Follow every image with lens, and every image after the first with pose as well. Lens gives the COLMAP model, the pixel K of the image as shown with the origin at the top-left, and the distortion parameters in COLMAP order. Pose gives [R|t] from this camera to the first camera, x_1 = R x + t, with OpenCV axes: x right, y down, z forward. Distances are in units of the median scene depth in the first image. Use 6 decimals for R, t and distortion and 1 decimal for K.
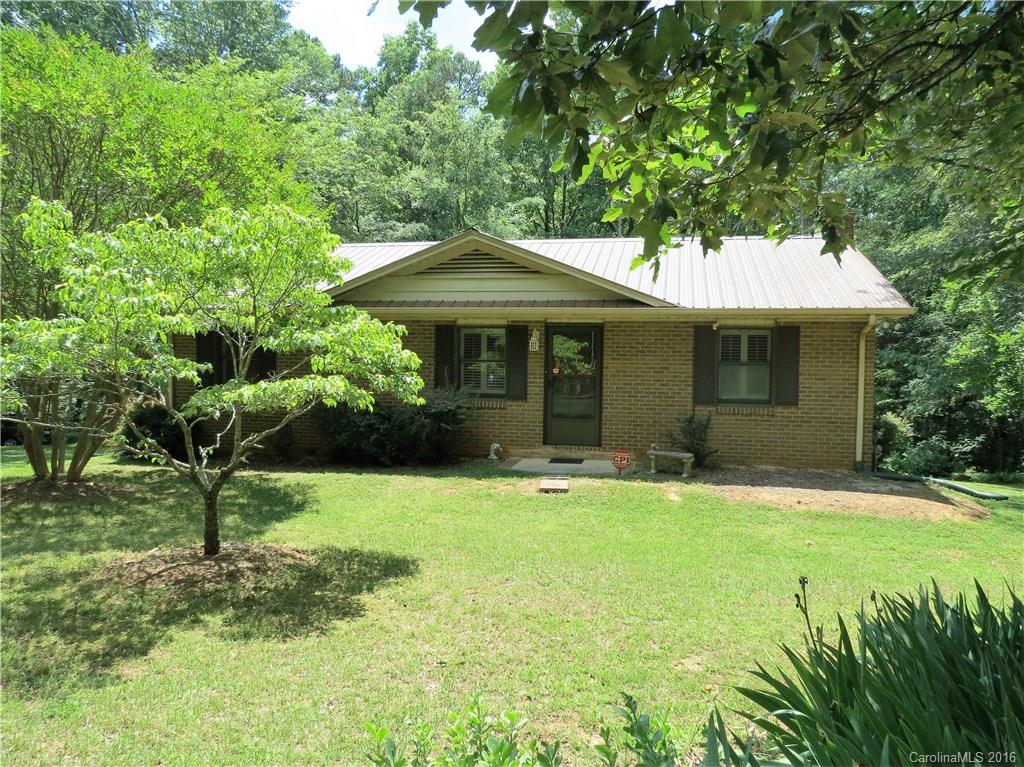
lens RADIAL K [[745.8, 0, 518.7], [0, 745.8, 386.0], [0, 0, 1]] dist [-0.030024, 0.004390]
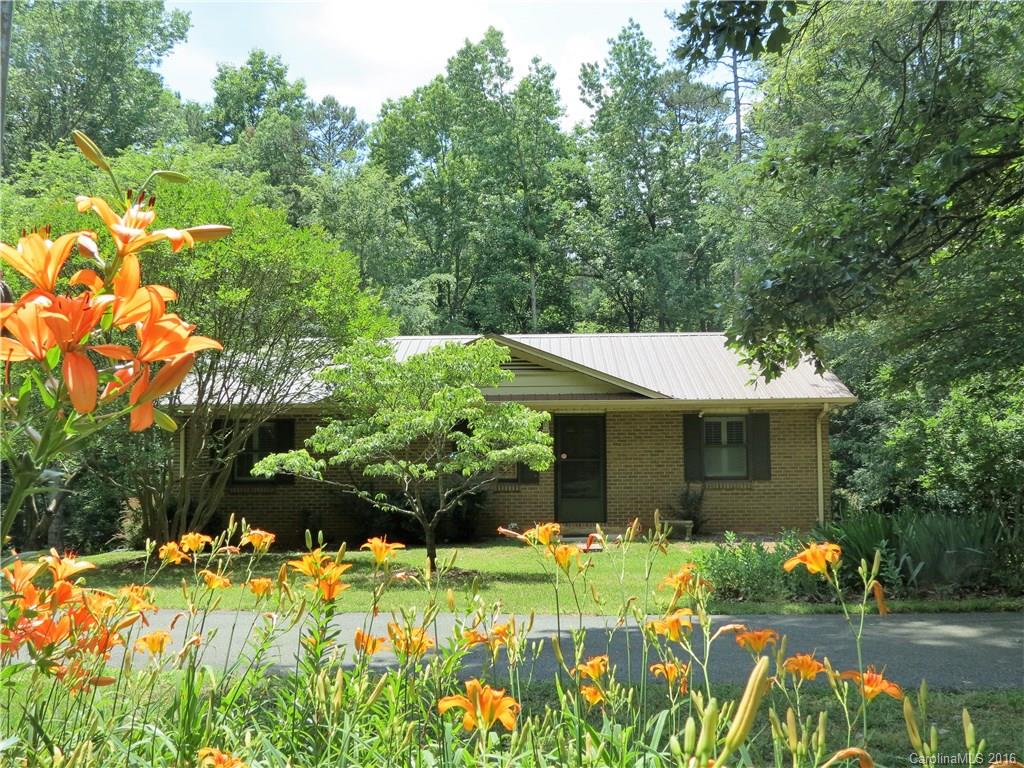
lens RADIAL K [[1043.6, 0, 508.3], [0, 1043.6, 386.7], [0, 0, 1]] dist [-0.091417, 0.000000]
pose [[0.986005, -0.007511, 0.166549, -0.299253], [0.026549, 0.993310, -0.112384, 0.050973], [-0.164590, 0.115233, 0.979608, -0.547436]]
